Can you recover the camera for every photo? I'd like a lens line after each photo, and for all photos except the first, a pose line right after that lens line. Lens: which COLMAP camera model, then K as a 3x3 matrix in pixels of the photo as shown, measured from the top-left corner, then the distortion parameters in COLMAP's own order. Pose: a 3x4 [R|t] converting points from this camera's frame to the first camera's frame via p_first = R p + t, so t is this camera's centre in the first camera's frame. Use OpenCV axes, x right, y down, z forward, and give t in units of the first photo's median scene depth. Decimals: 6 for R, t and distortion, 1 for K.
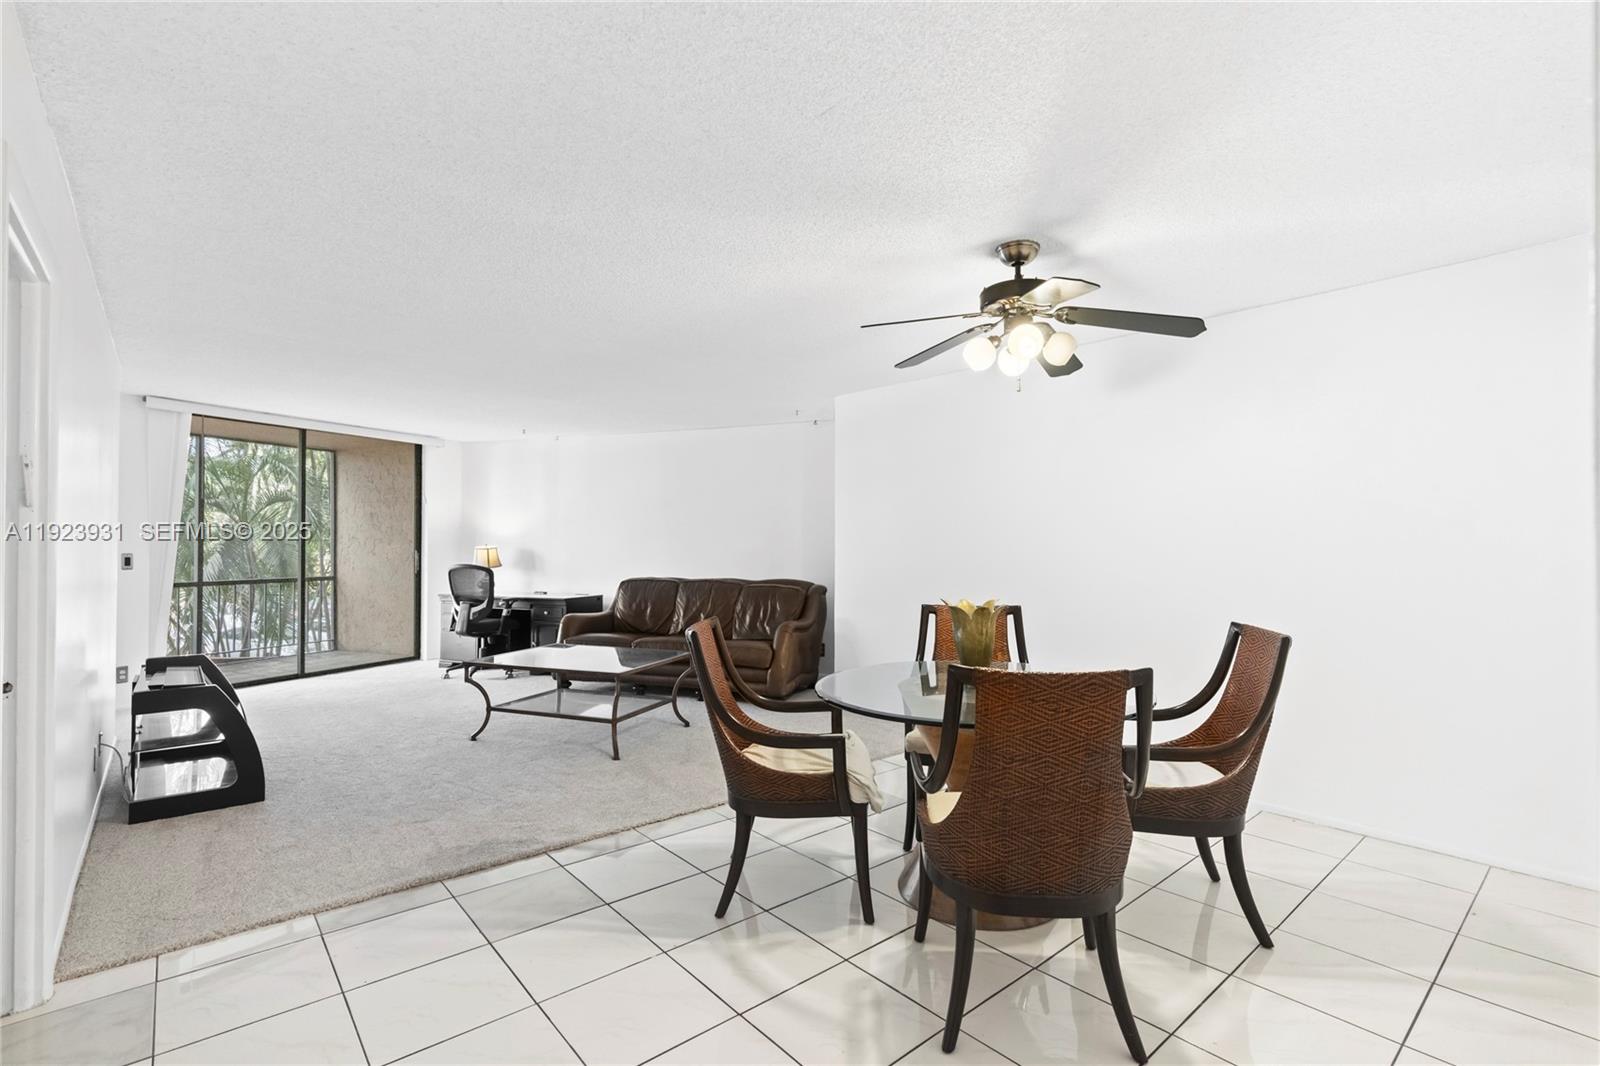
lens RADIAL K [[746.5, 0, 800.0], [0, 746.5, 533.0], [0, 0, 1]] dist [0.036020, -0.027931]
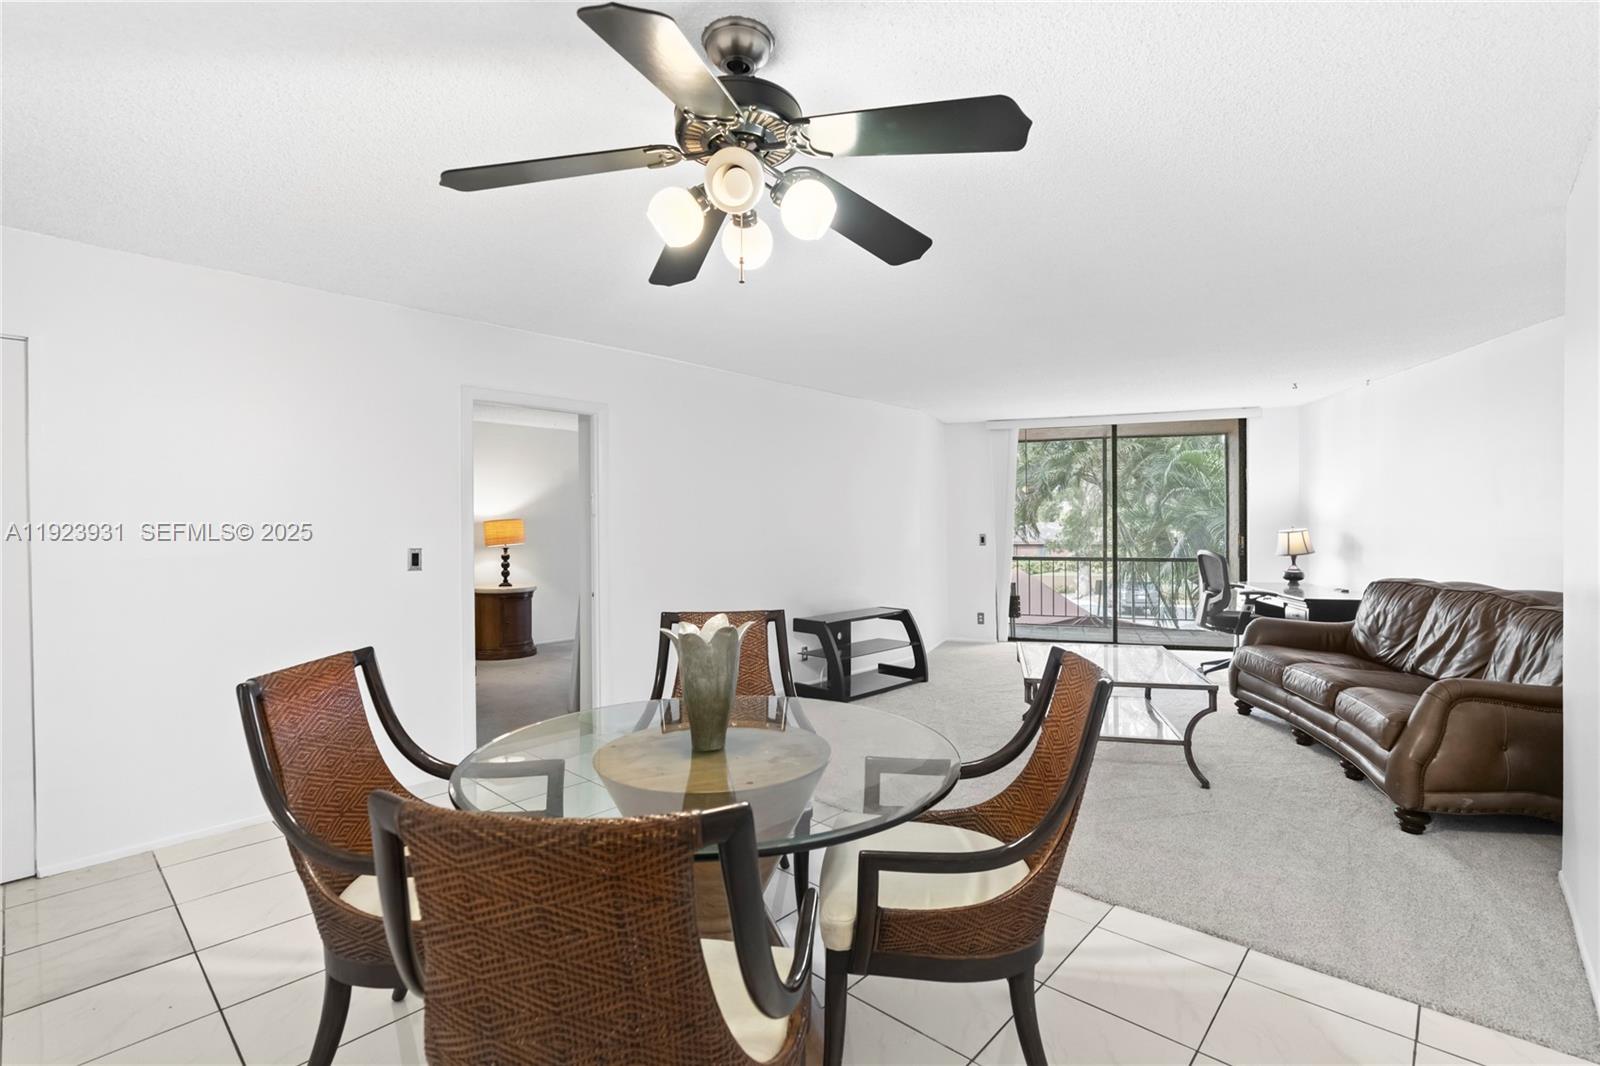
lens RADIAL K [[718.5, 0, 800.0], [0, 718.5, 533.0], [0, 0, 1]] dist [0.007819, -0.000023]
pose [[0.119088, 0.005679, -0.992867, 0.352687], [0.019305, 0.999781, 0.008034, 0.005255], [0.992696, -0.020124, 0.118952, 0.406433]]
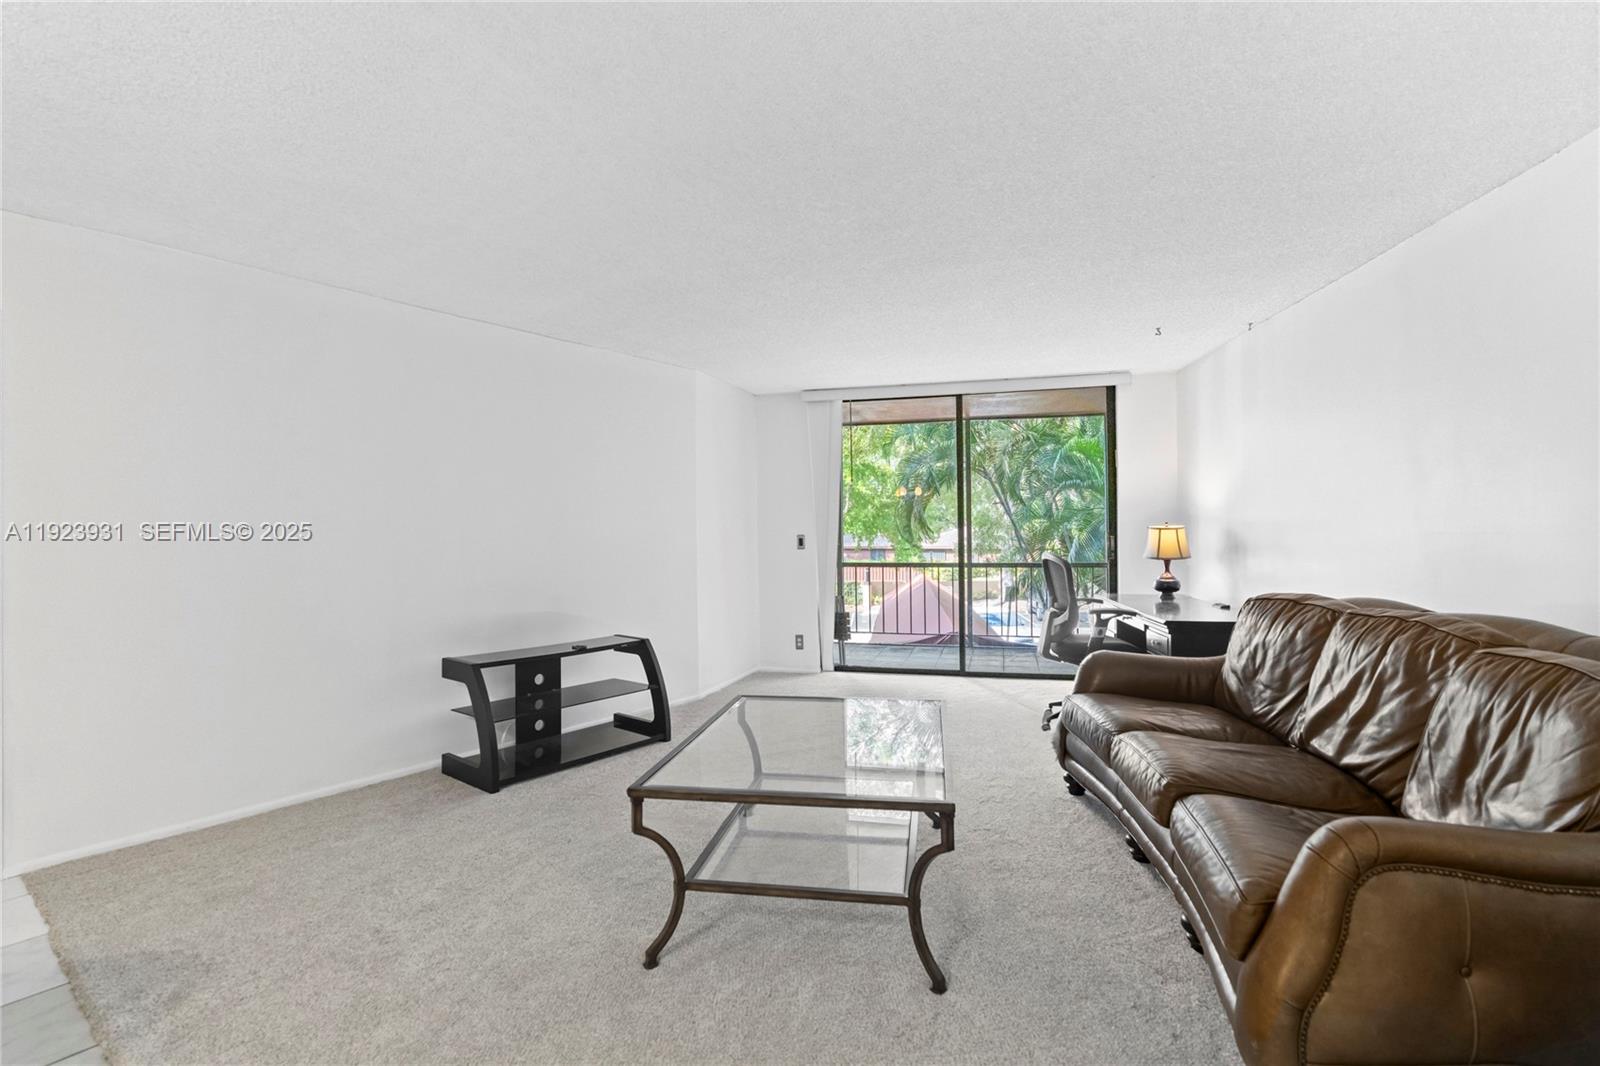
lens RADIAL K [[737.5, 0, 796.8], [0, 737.5, 530.2], [0, 0, 1]] dist [-0.000167, 0.000971]
pose [[0.200715, -0.006217, -0.979630, 0.149761], [0.020760, 0.999782, -0.002092, 0.018791], [0.979430, -0.019917, 0.200800, 0.639364]]
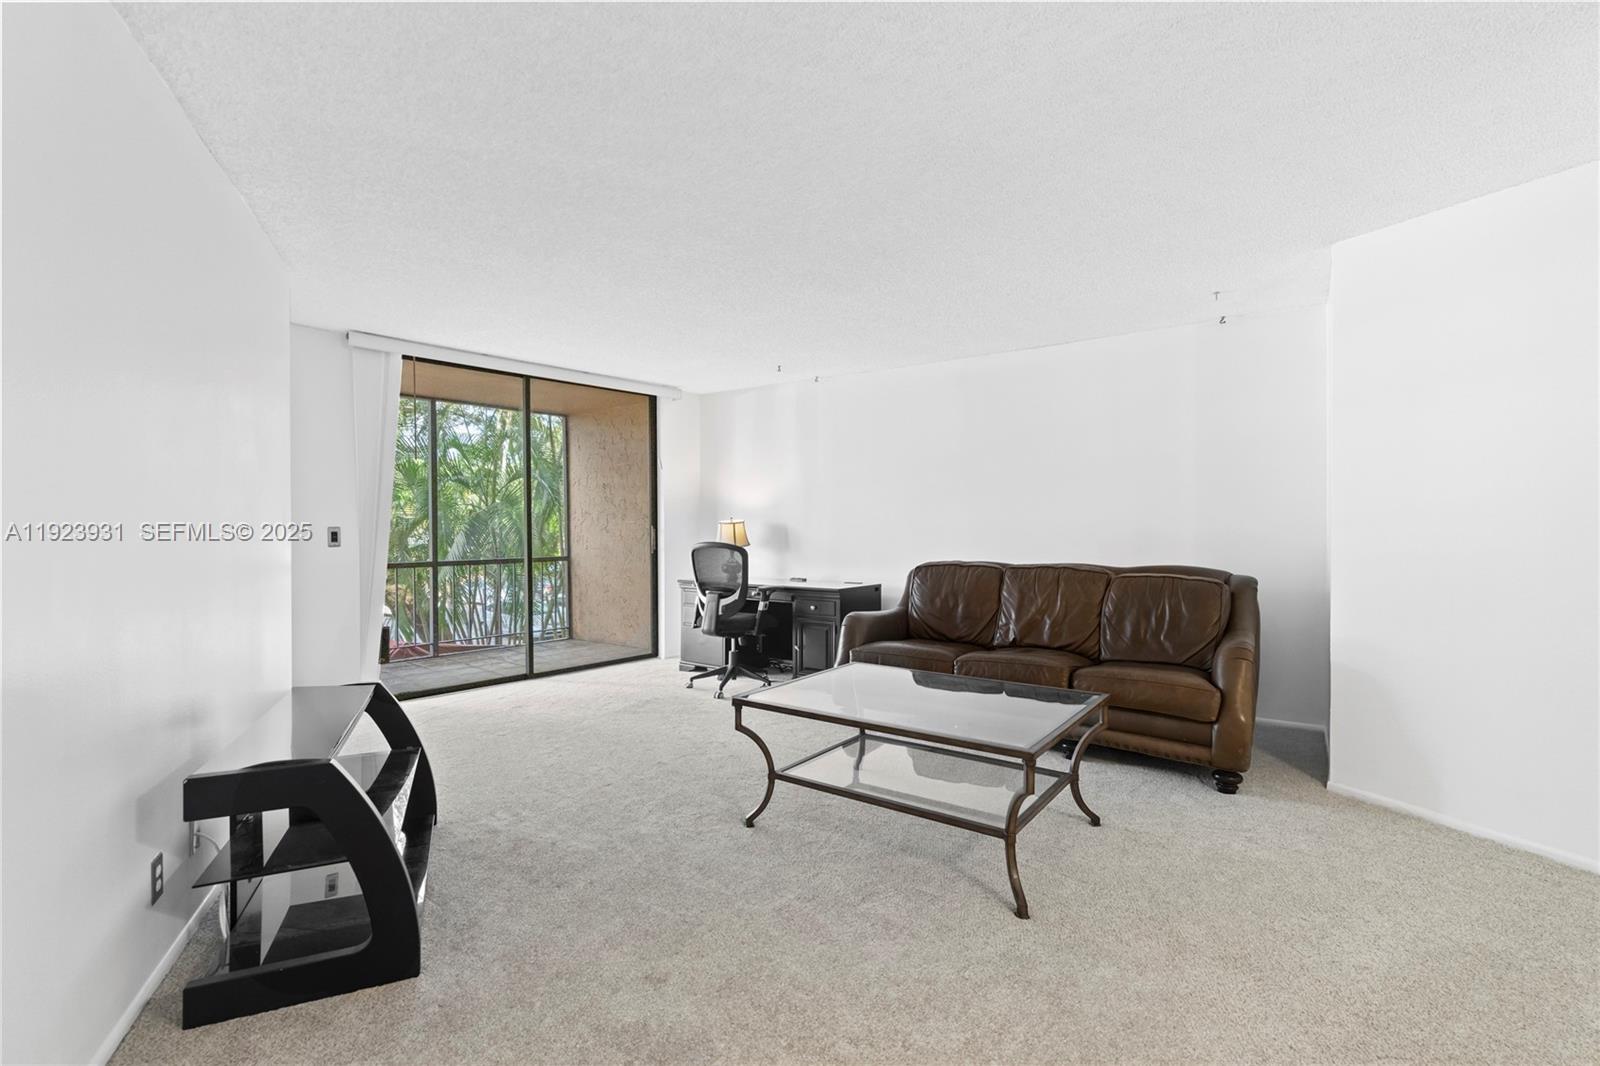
lens RADIAL K [[737.5, 0, 796.8], [0, 737.5, 530.2], [0, 0, 1]] dist [-0.000167, 0.000971]
pose [[0.964211, -0.004066, -0.265103, -0.163542], [0.009293, 0.999786, 0.018467, 0.016903], [0.264972, -0.020270, 0.964043, 0.301029]]
